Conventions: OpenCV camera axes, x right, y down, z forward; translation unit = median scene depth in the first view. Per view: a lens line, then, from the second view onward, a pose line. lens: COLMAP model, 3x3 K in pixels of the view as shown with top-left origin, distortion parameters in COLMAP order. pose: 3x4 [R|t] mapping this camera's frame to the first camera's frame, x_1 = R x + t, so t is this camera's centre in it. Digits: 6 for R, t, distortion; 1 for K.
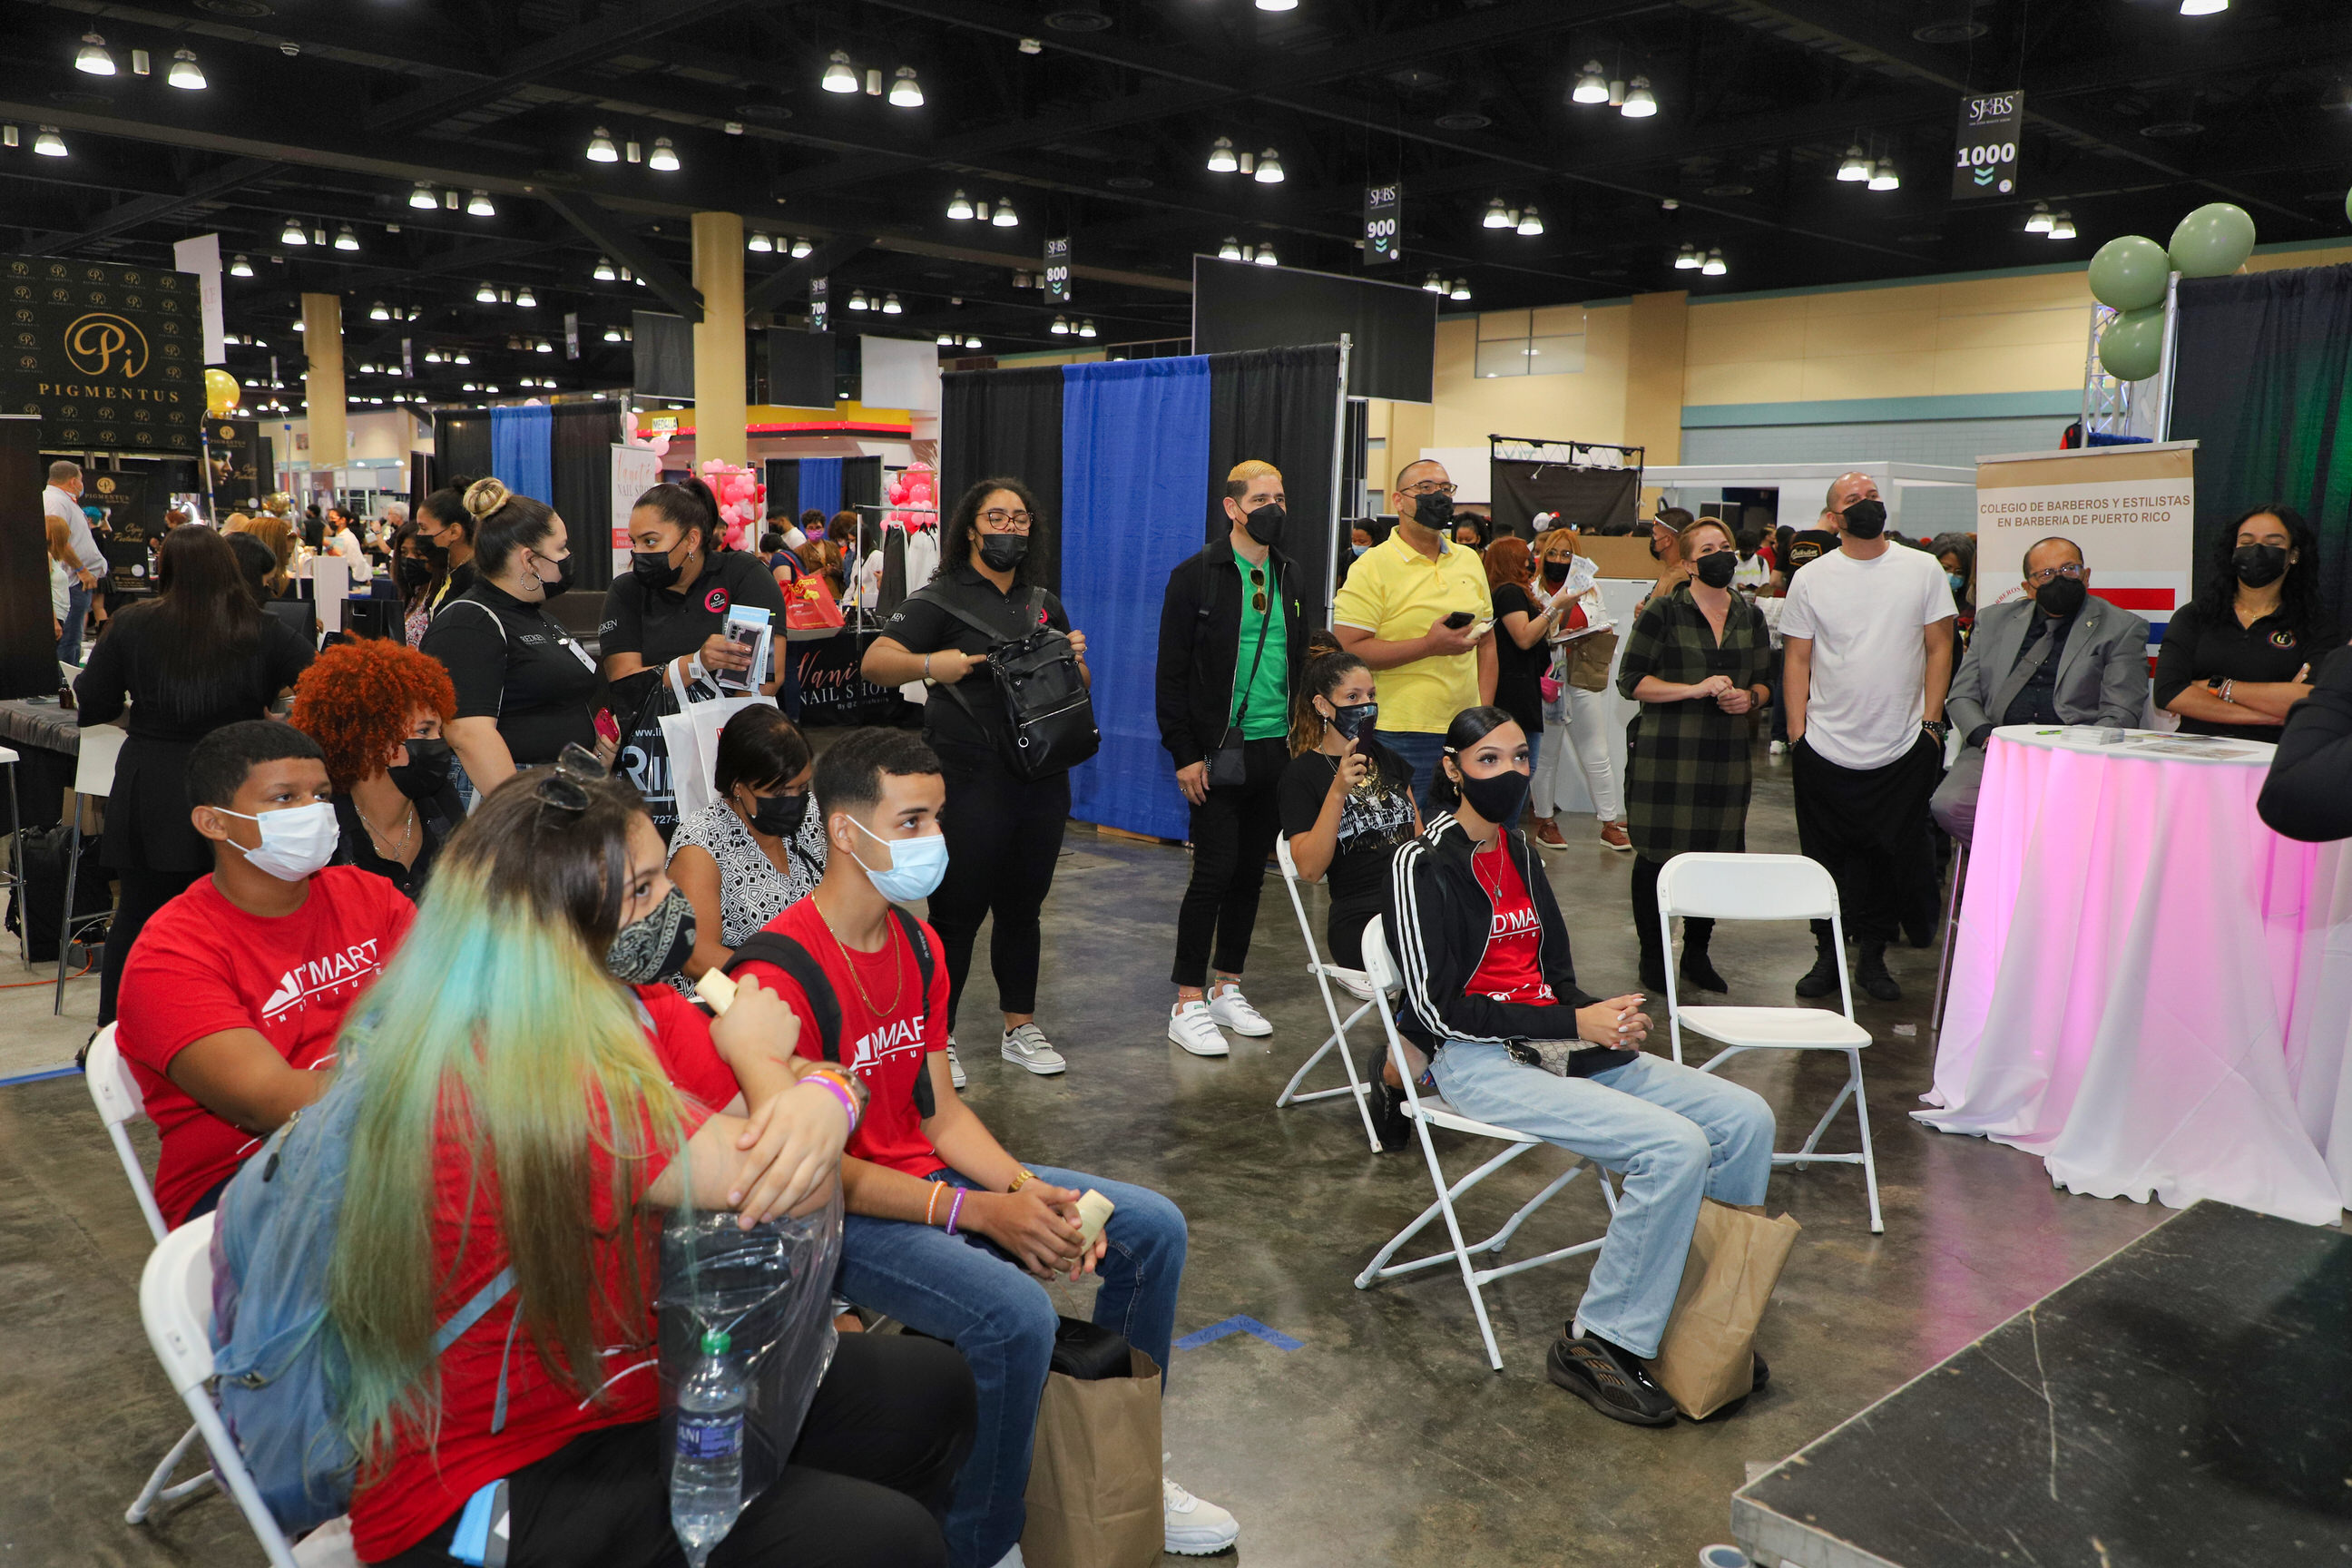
lens RADIAL K [[1841.0, 0, 1226.0], [0, 1841.0, 822.9], [0, 0, 1]] dist [0.033547, -0.014115]
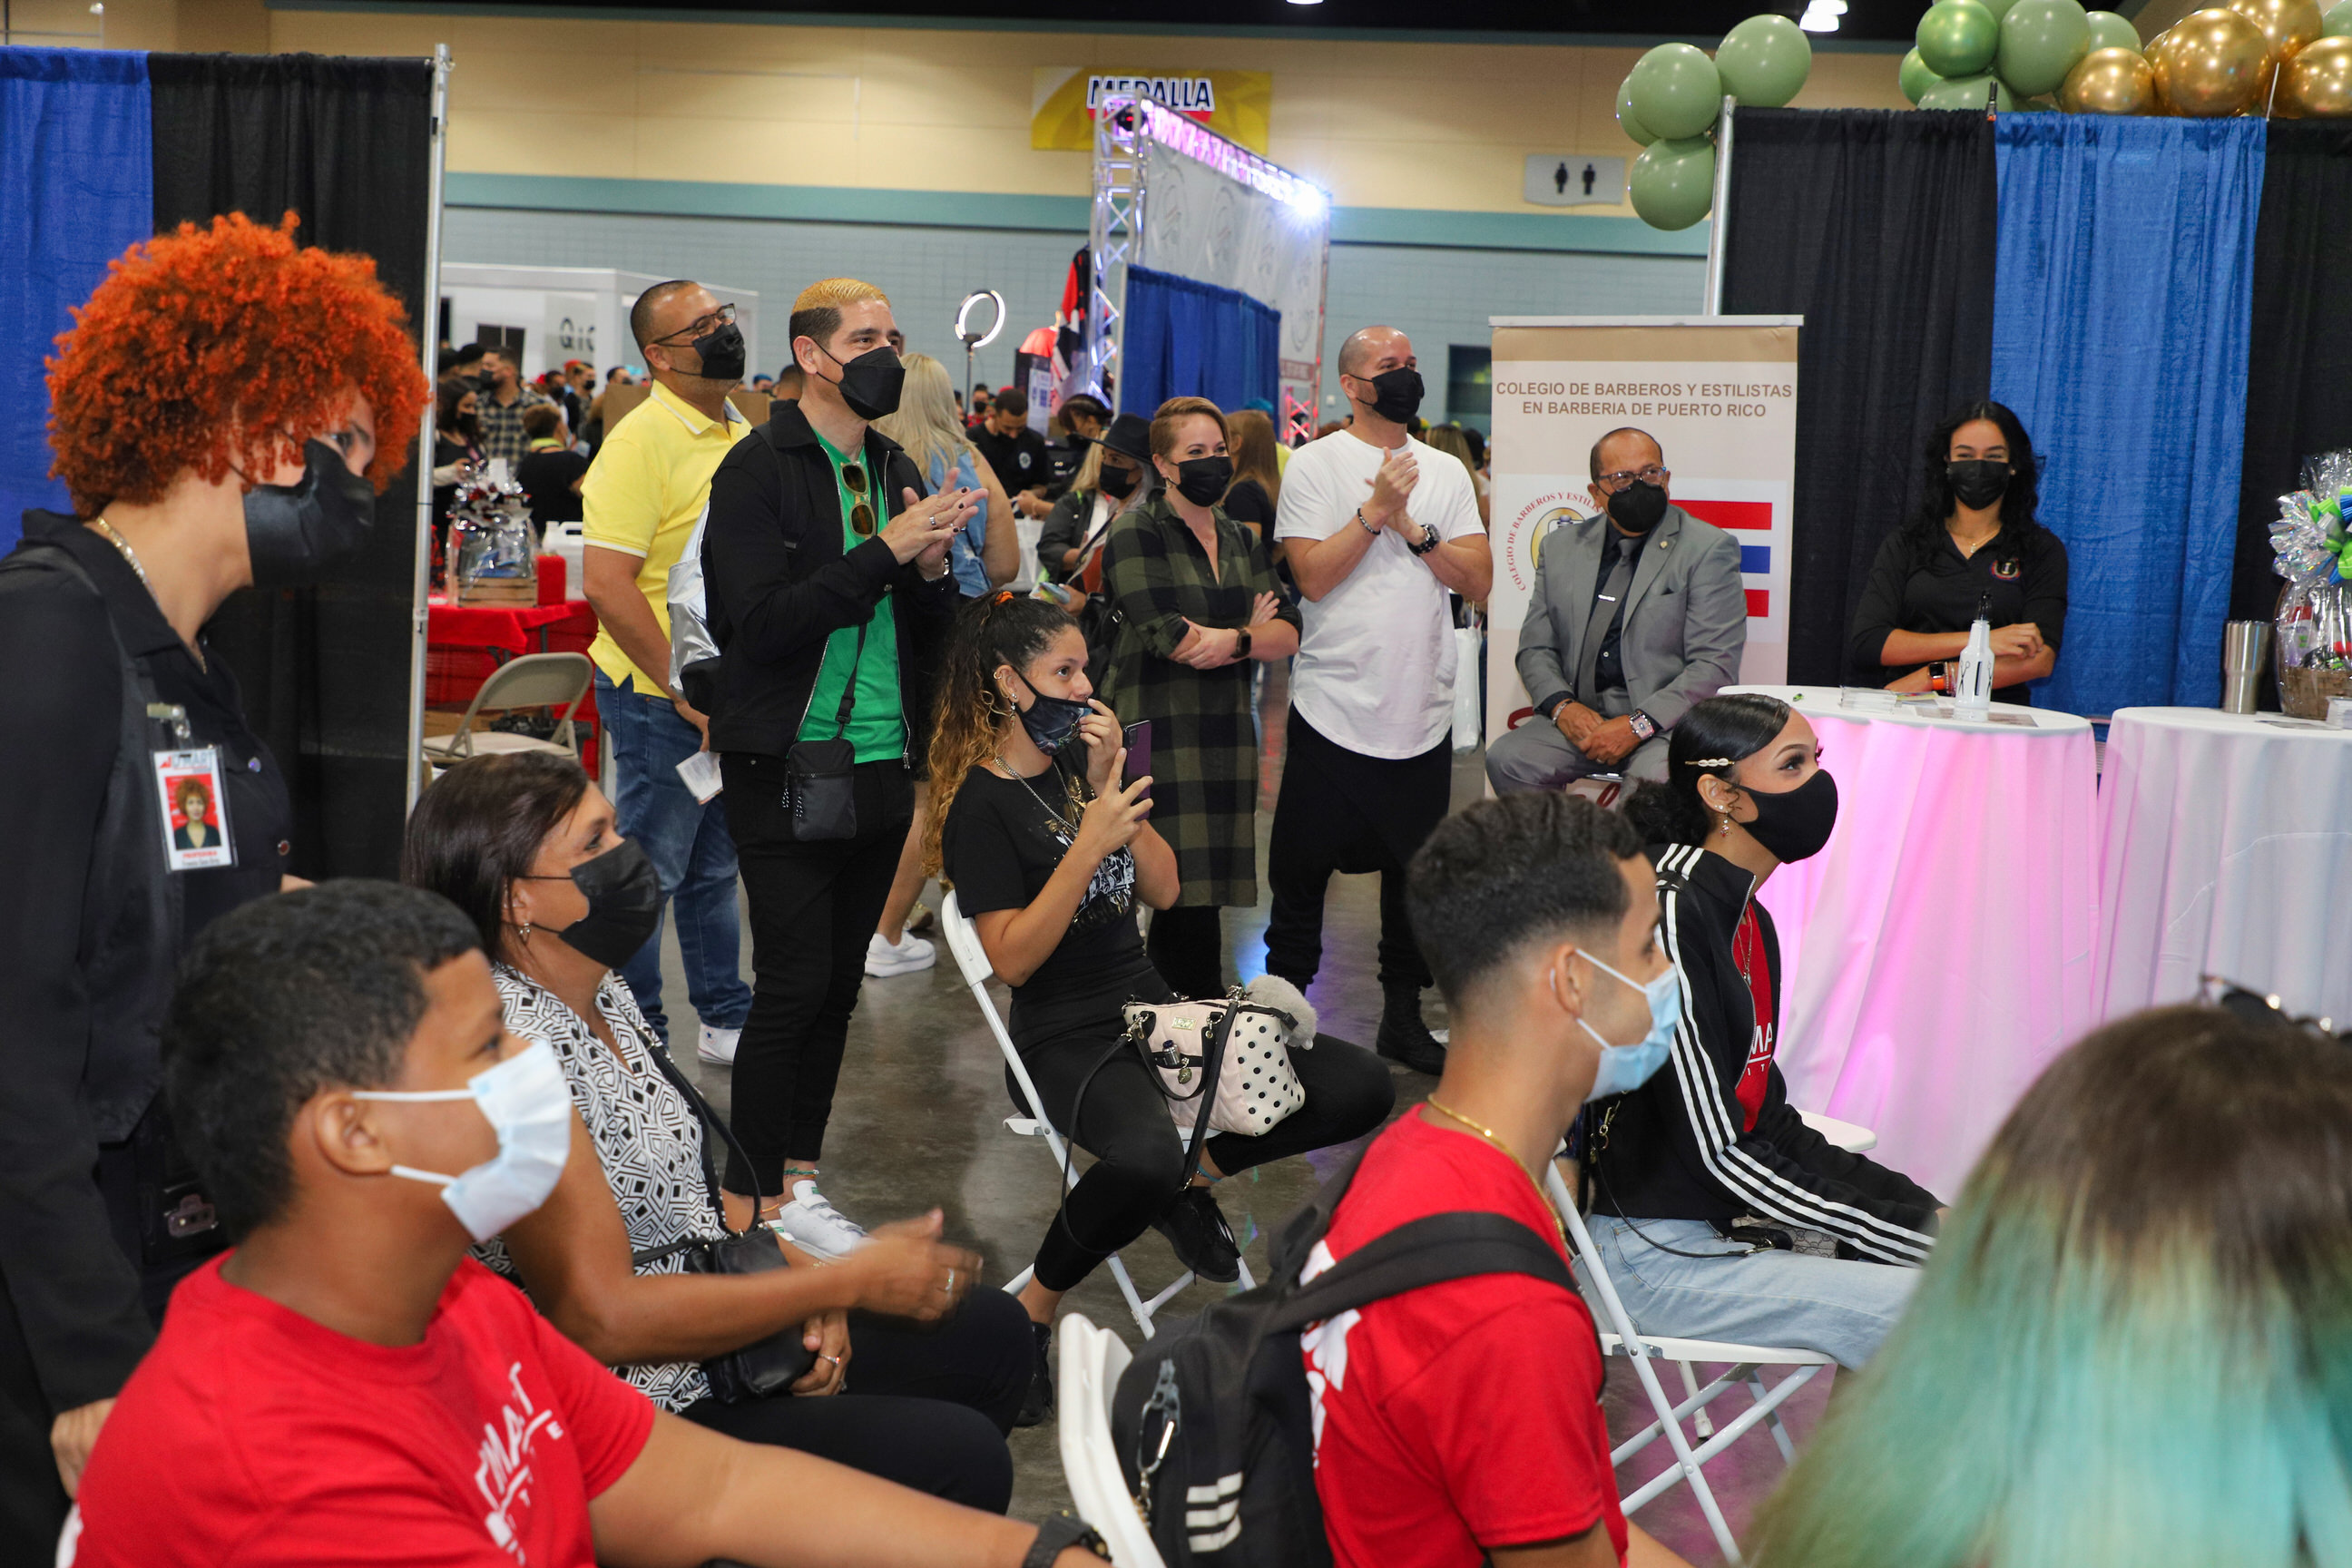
lens RADIAL K [[2761.4, 0, 1209.4], [0, 2761.4, 789.0], [0, 0, 1]] dist [0.013481, 0.000000]
pose [[0.820023, -0.051845, 0.569977, -0.331559], [0.052573, 0.998502, 0.015188, -0.033845], [-0.569910, 0.017511, 0.821520, 0.170119]]
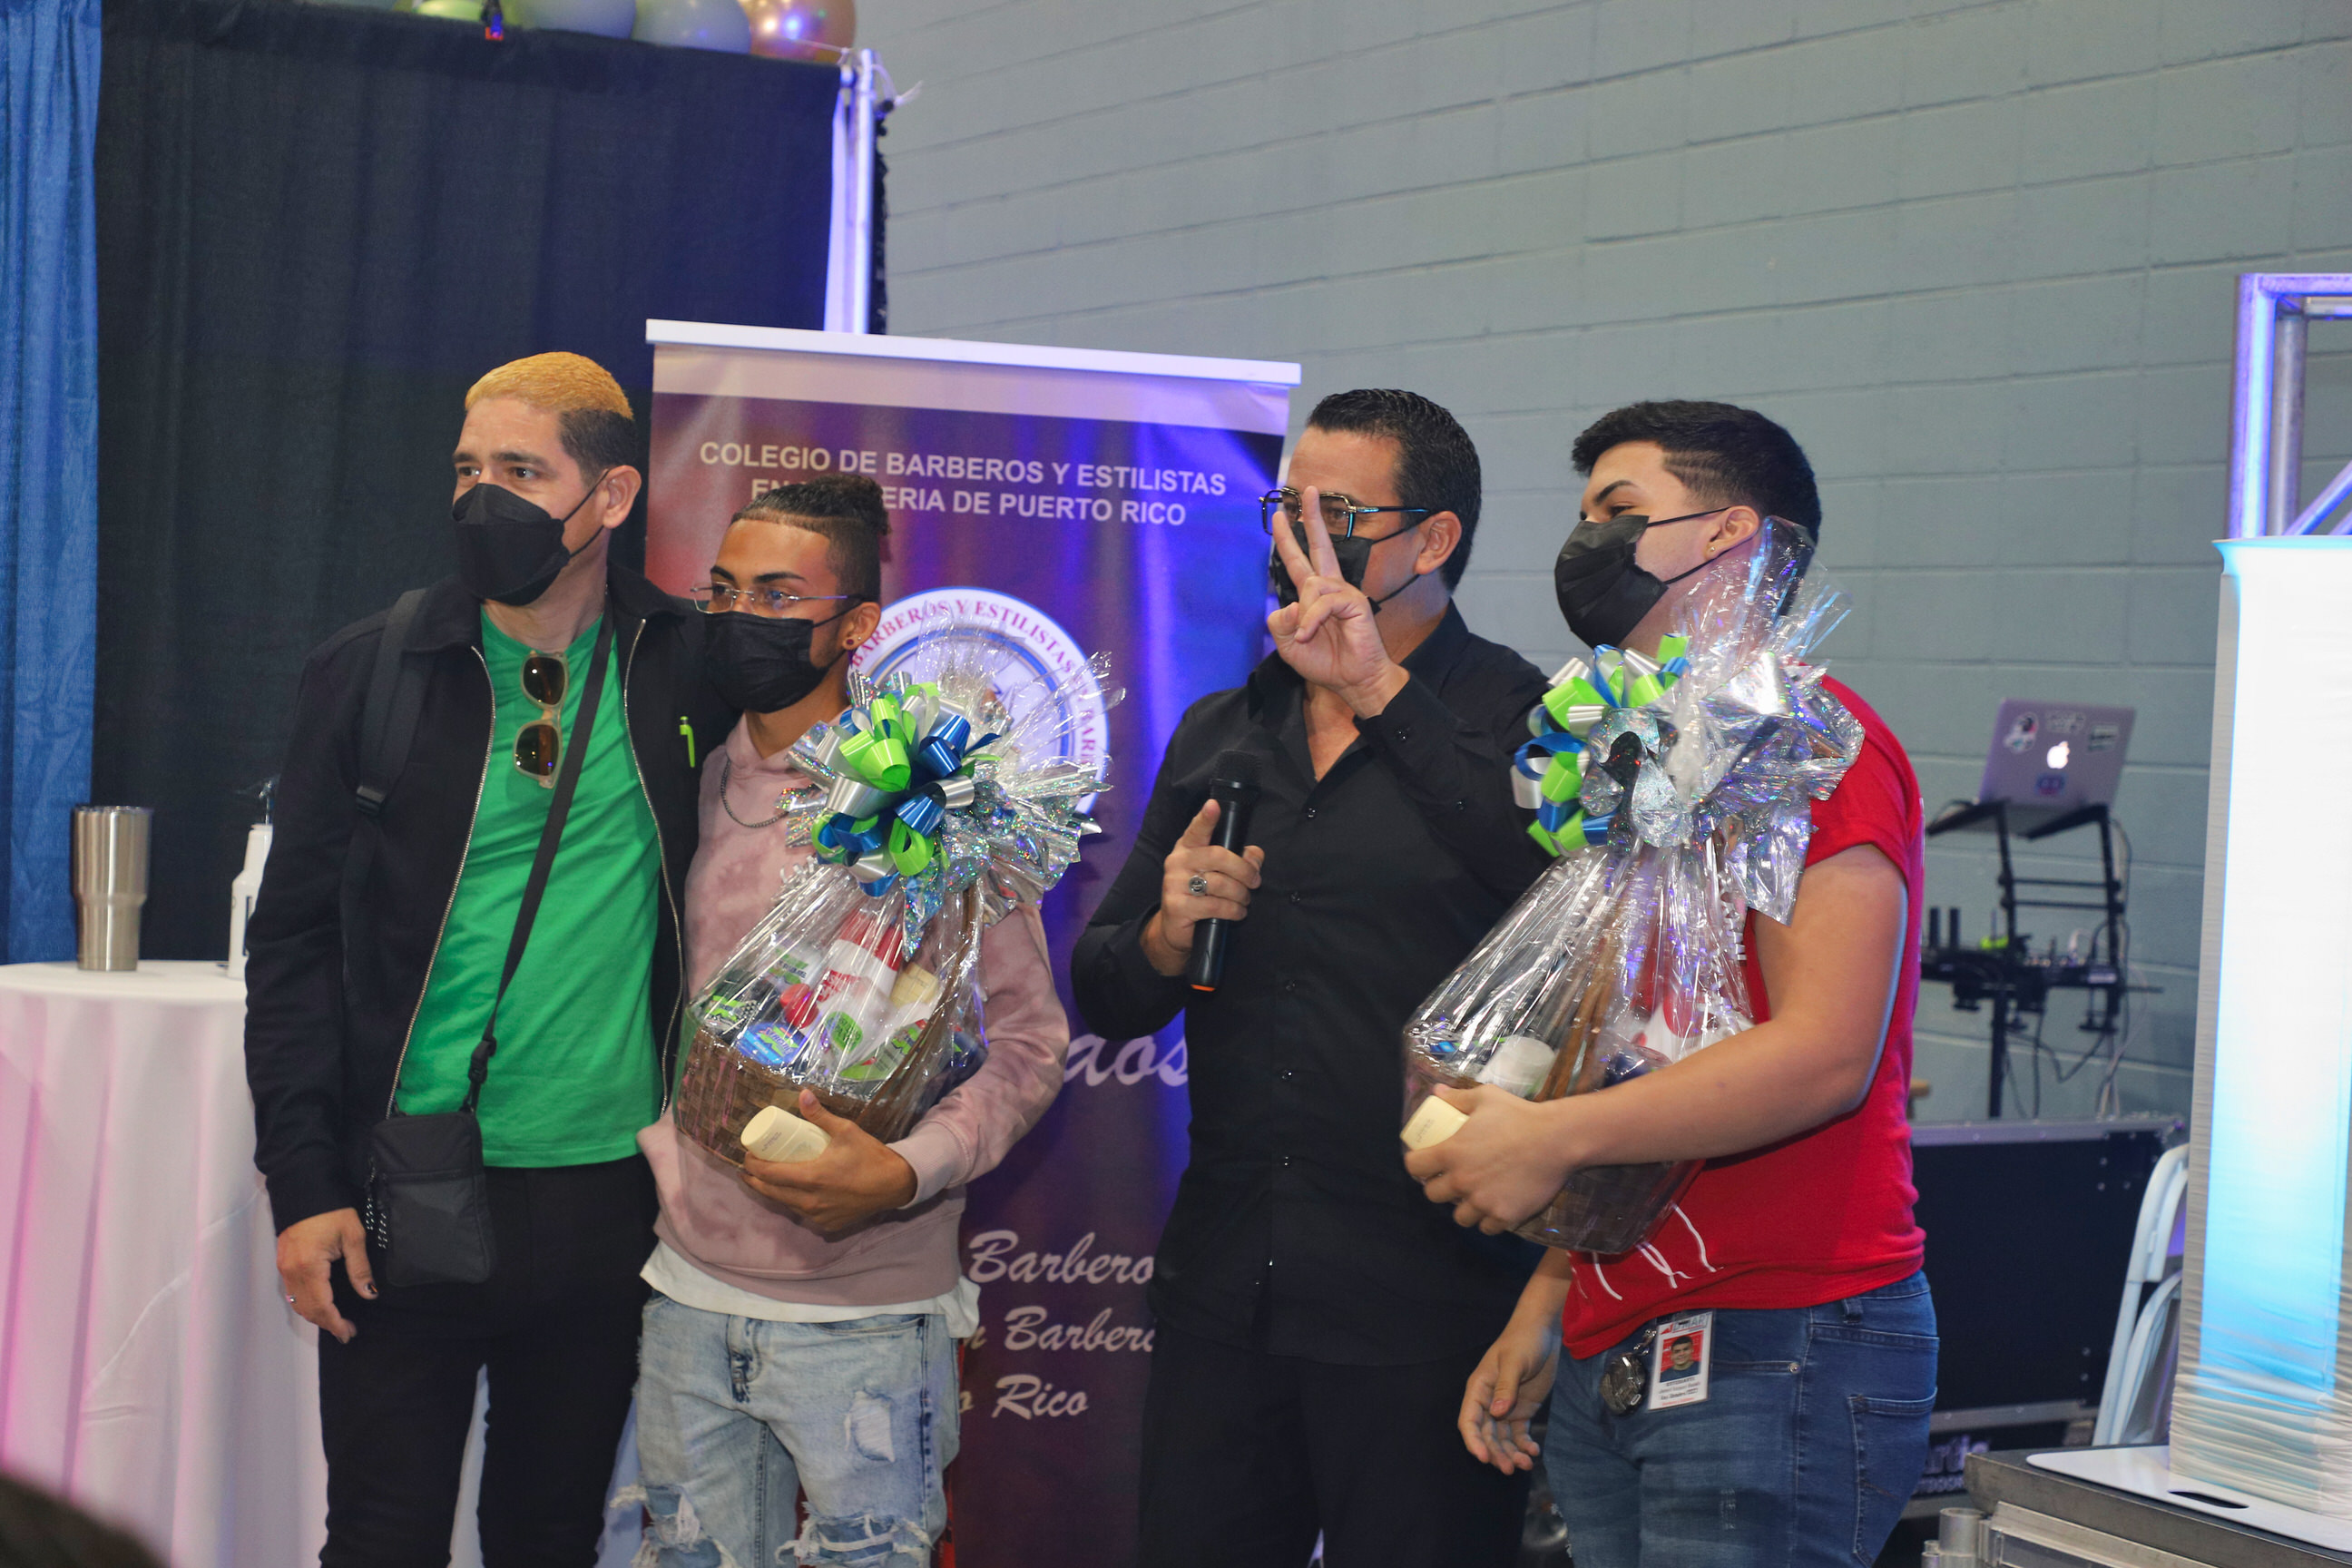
lens RADIAL K [[4040.6, 0, 1161.5], [0, 4040.6, 772.1], [0, 0, 1]] dist [0.024044, 0.000000]
pose [[0.257396, -0.020198, 0.966095, -0.217717], [0.105734, 0.994367, -0.007381, -0.038732], [-0.960504, 0.104049, 0.258082, 0.353681]]
